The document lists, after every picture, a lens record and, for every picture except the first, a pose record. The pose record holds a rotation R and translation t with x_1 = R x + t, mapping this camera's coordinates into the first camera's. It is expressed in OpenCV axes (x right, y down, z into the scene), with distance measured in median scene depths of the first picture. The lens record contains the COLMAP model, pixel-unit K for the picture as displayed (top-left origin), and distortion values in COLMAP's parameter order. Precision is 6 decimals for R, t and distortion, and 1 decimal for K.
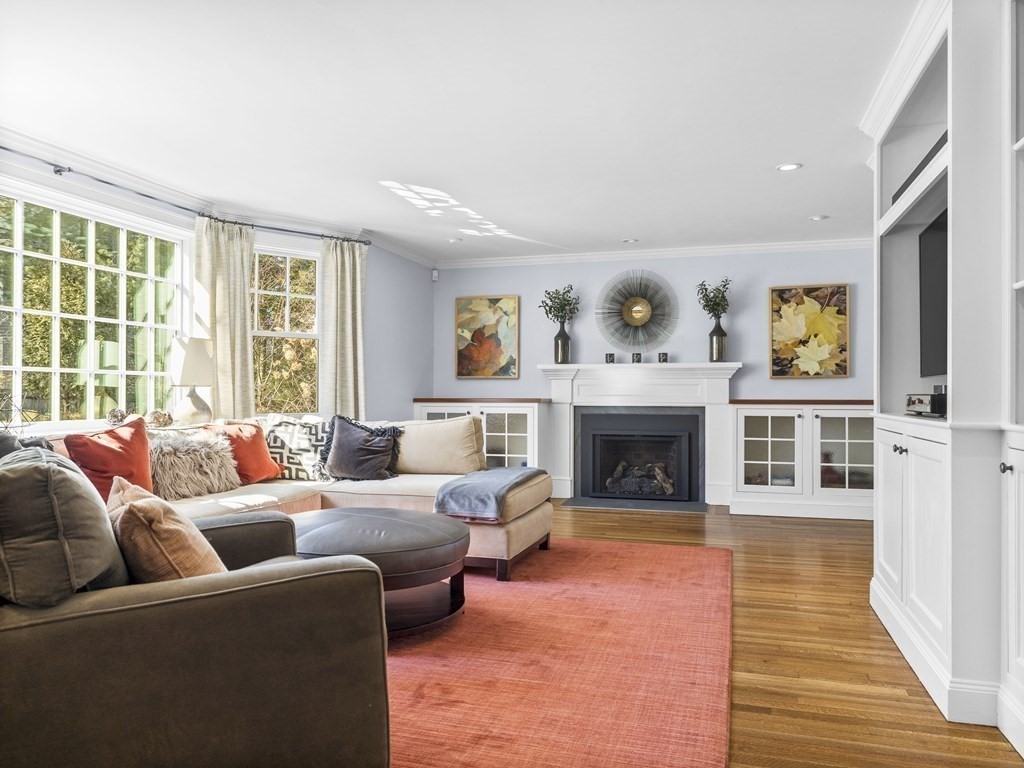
lens RADIAL K [[745.2, 0, 514.2], [0, 745.2, 391.0], [0, 0, 1]] dist [0.003259, -0.001684]
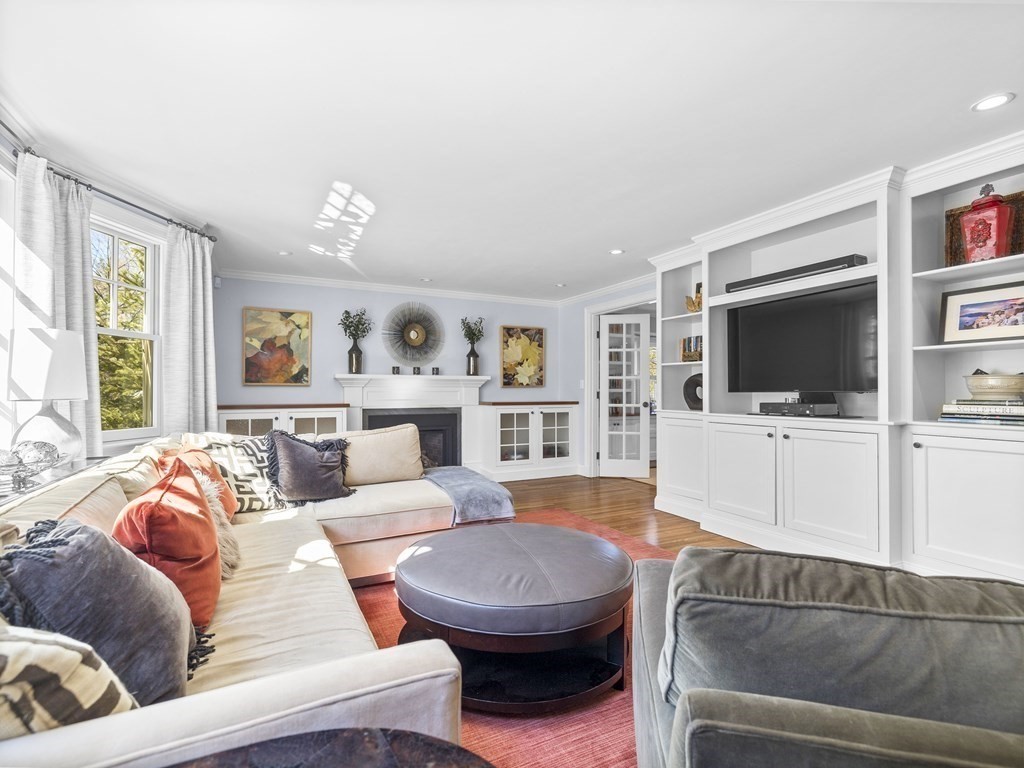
lens RADIAL K [[495.7, 0, 513.1], [0, 495.7, 388.0], [0, 0, 1]] dist [0.001572, -0.001357]
pose [[0.721690, 0.002944, 0.692210, -0.326143], [-0.000219, 0.999992, -0.004026, -0.011828], [-0.692217, 0.002754, 0.721685, 0.280794]]
